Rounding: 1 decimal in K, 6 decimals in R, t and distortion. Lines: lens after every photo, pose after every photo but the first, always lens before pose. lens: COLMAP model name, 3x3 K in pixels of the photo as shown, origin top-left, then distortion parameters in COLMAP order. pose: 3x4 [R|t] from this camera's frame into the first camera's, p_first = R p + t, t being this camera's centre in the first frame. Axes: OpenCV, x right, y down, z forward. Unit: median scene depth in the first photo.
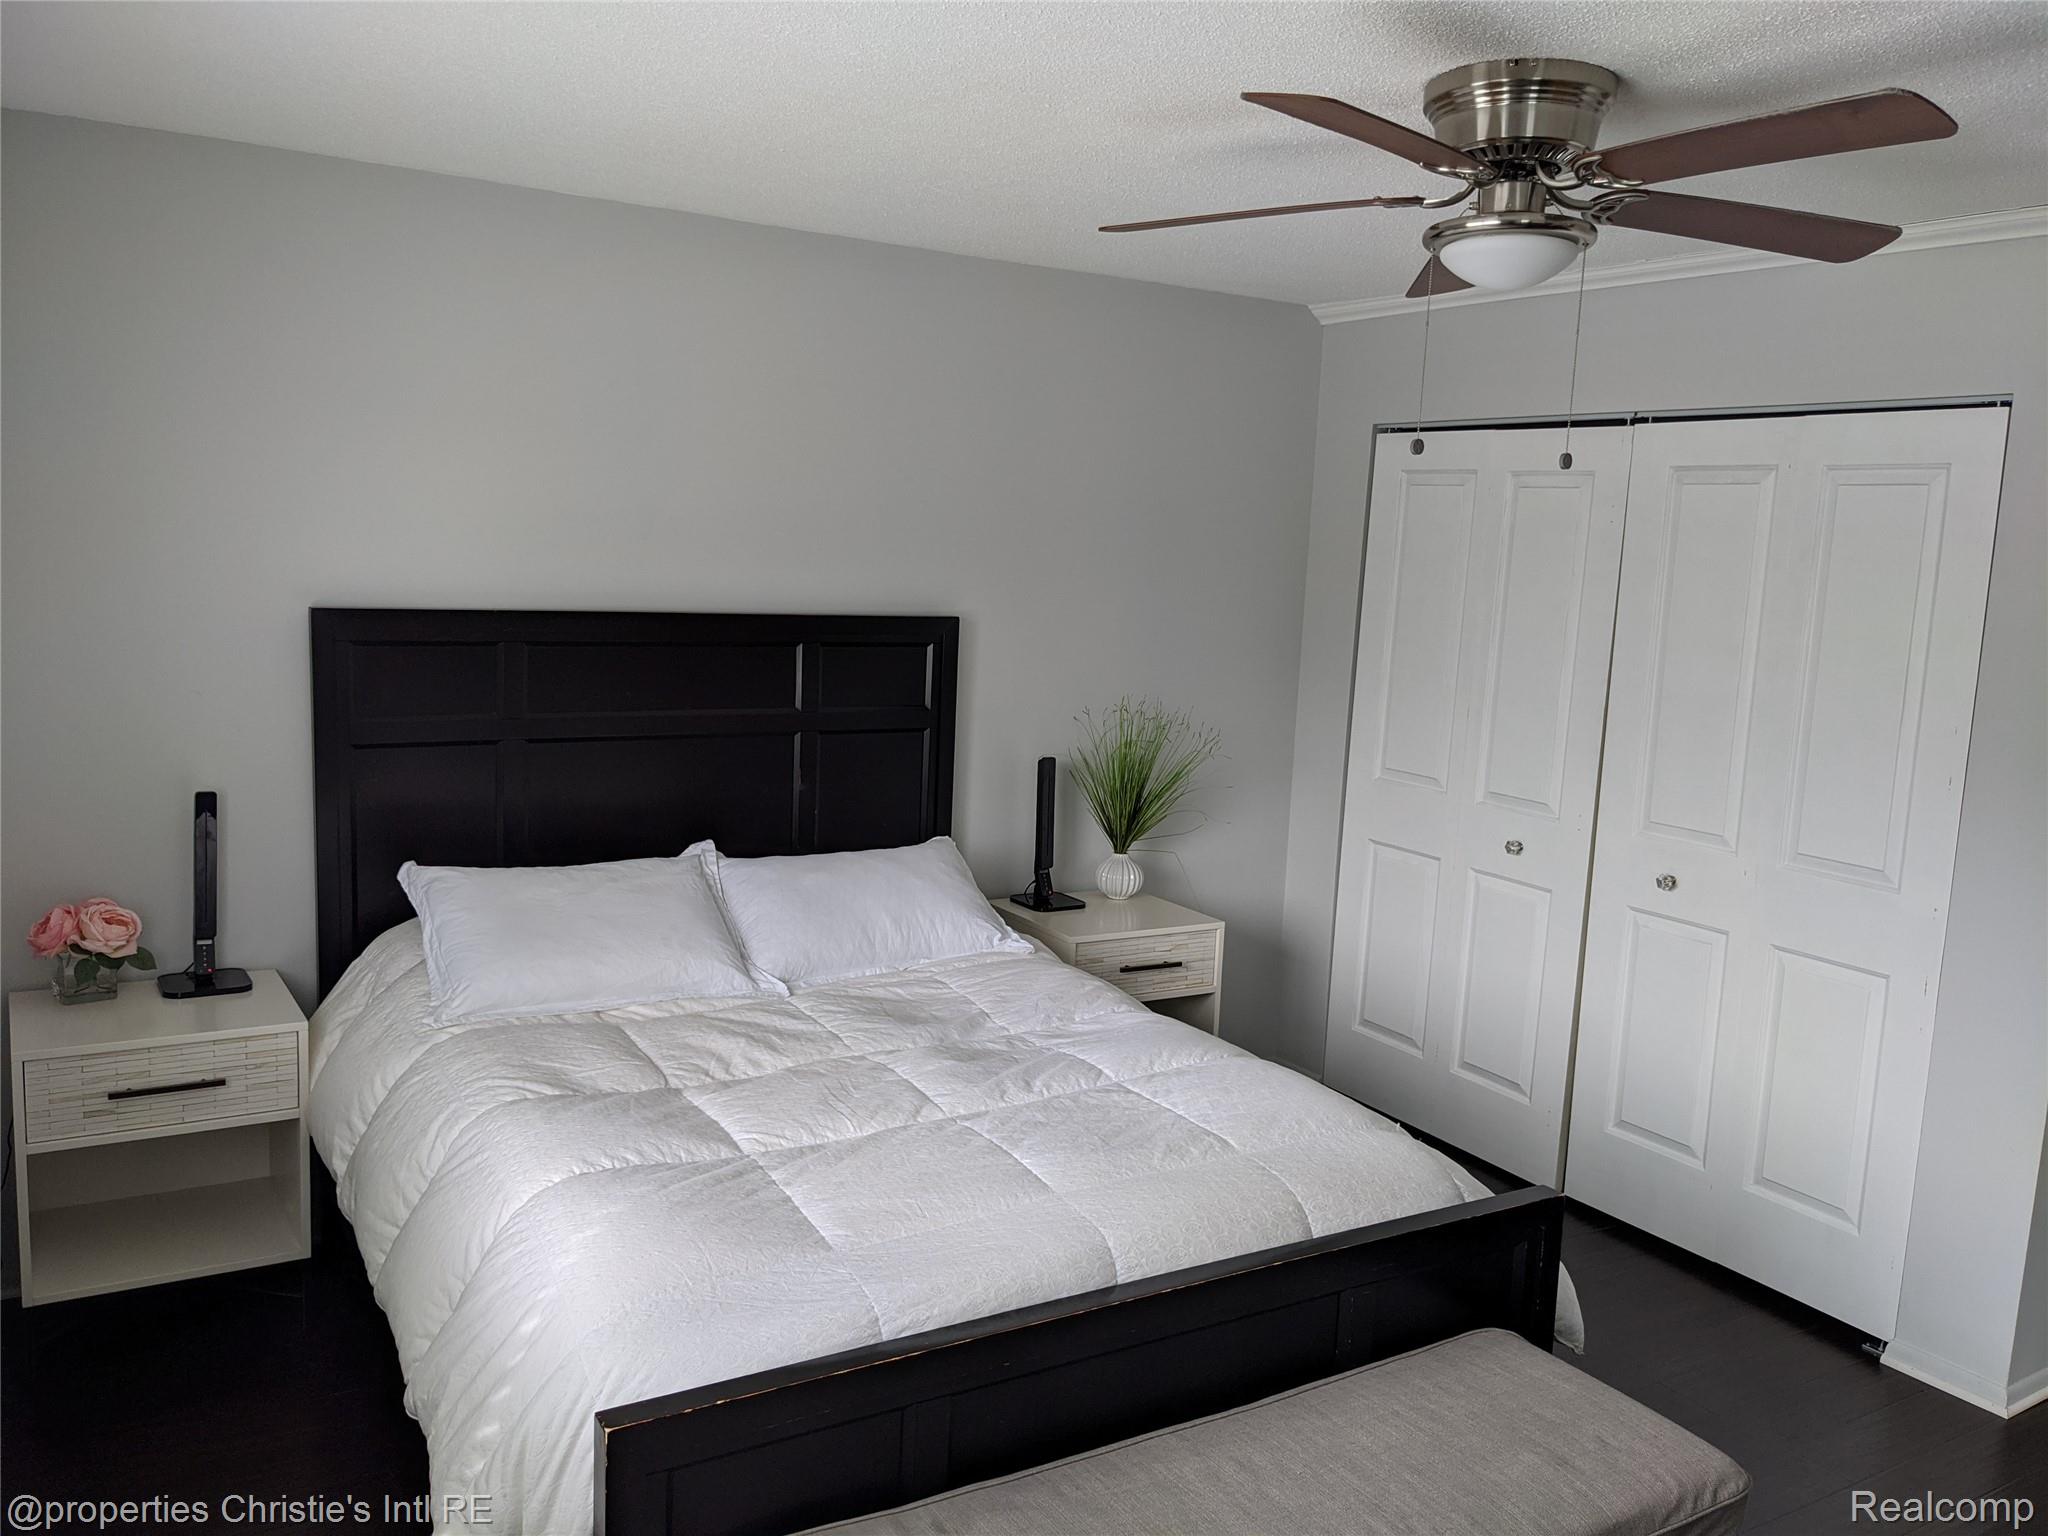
lens RADIAL K [[1615.3, 0, 1024.0], [0, 1615.3, 768.0], [0, 0, 1]] dist [-0.000345, 0.003006]
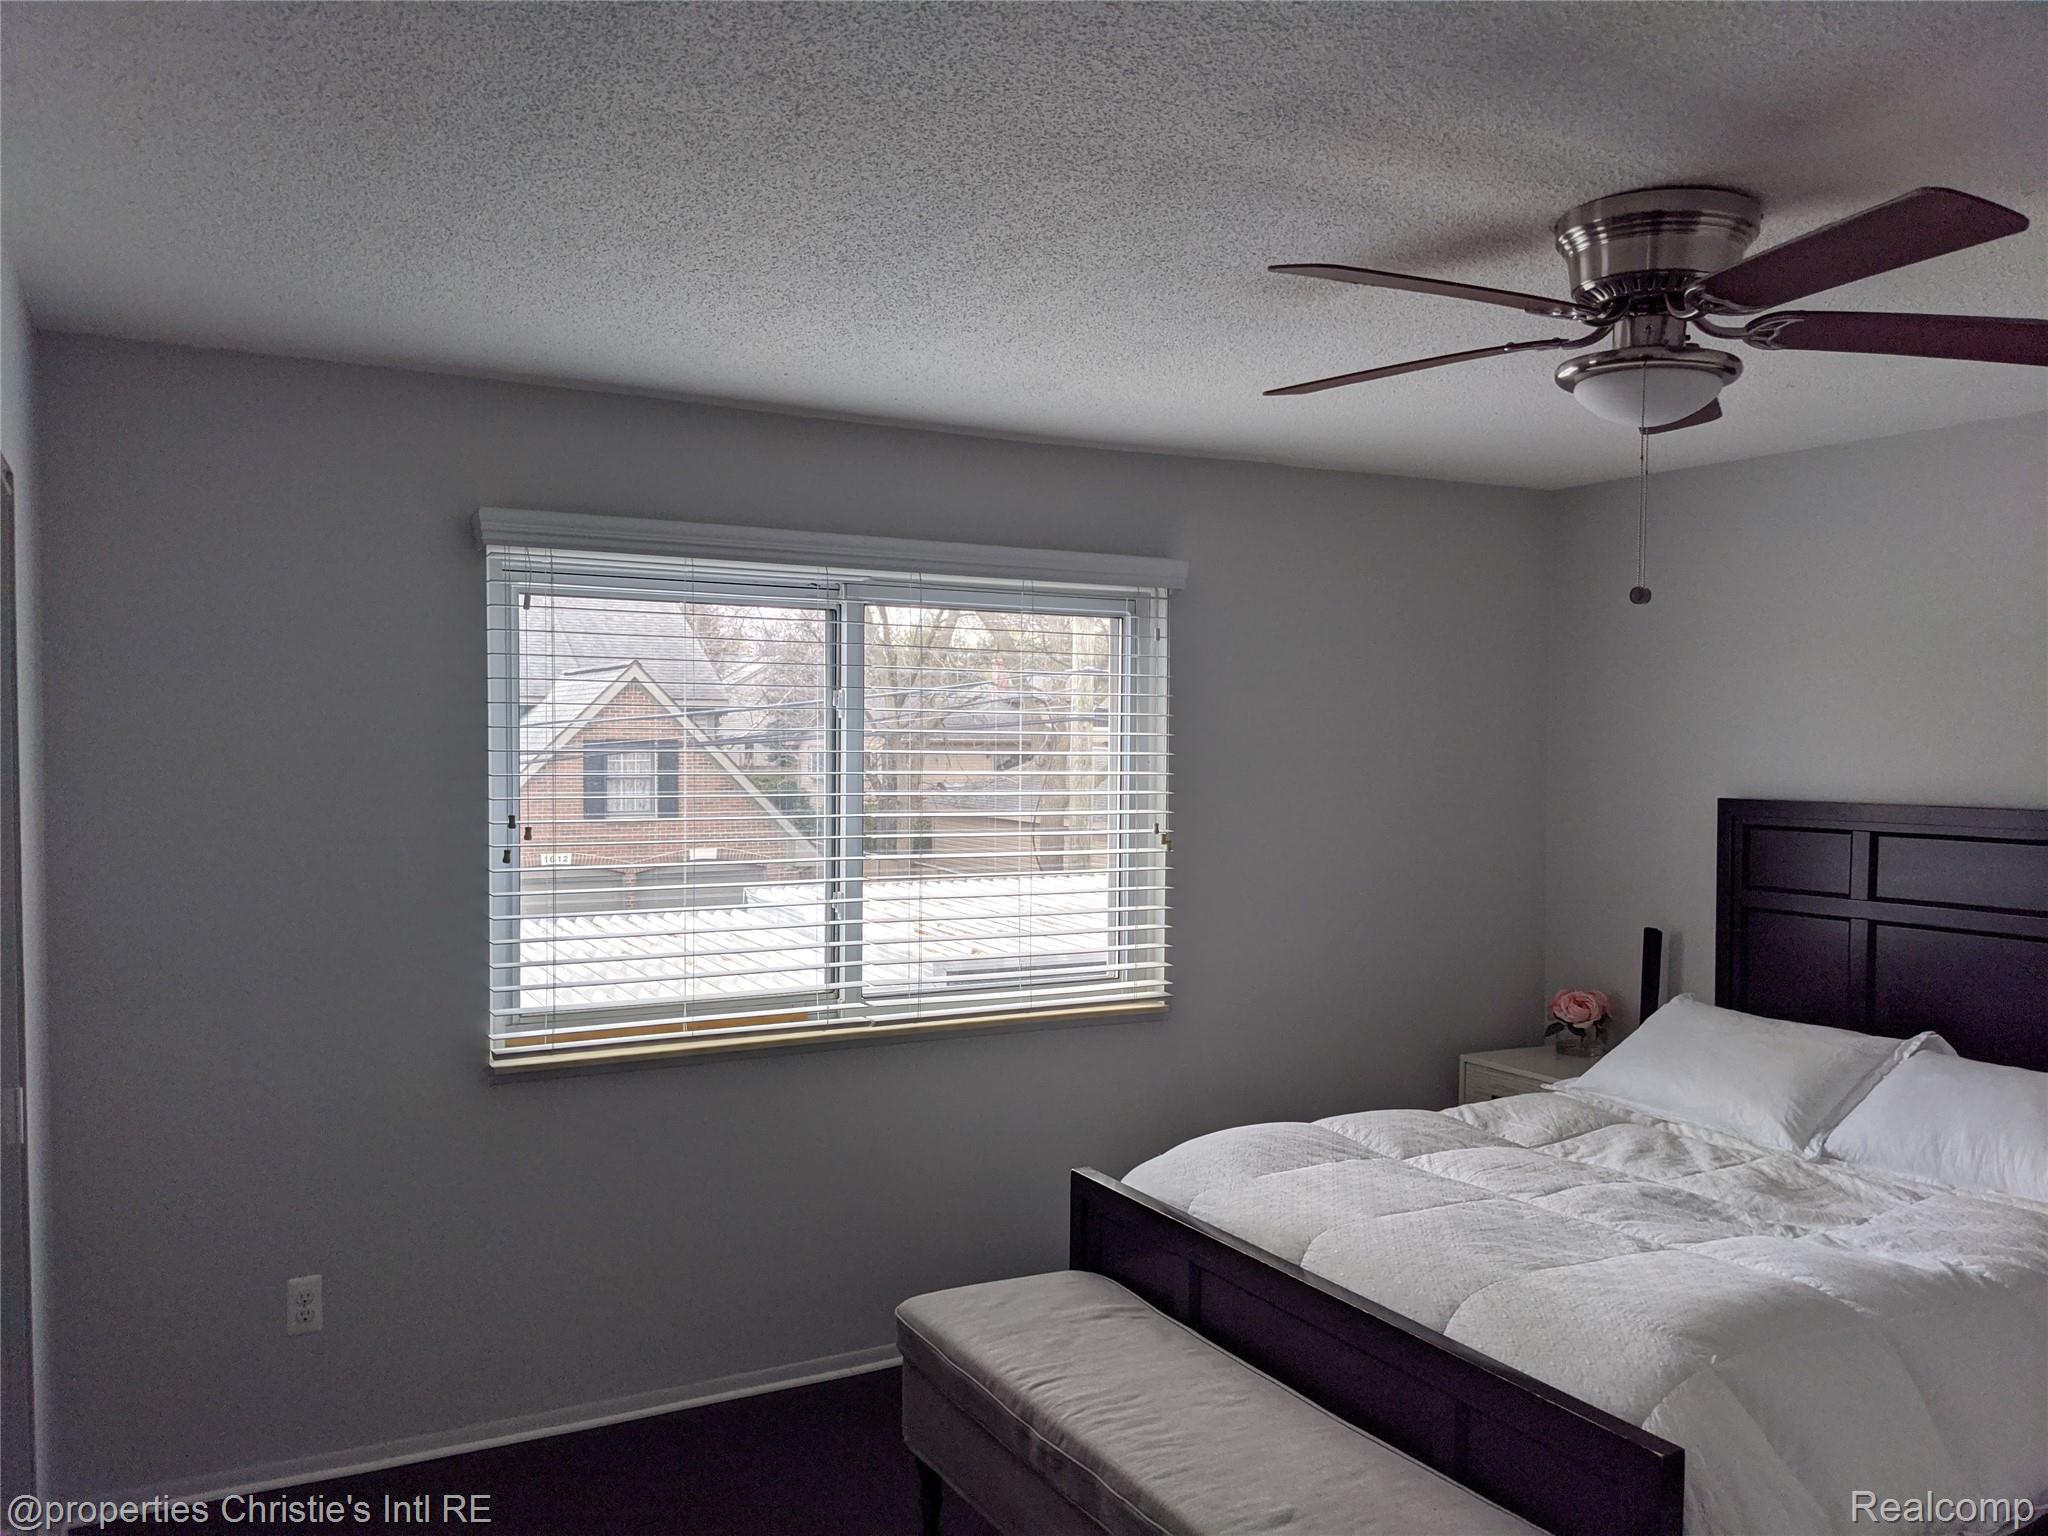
lens RADIAL K [[1615.3, 0, 1024.0], [0, 1615.3, 768.0], [0, 0, 1]] dist [-0.000345, 0.003006]
pose [[0.453283, 0.159267, -0.877023, 0.570553], [-0.237977, 0.969817, 0.053122, -0.031841], [0.859012, 0.184632, 0.477503, 0.141866]]
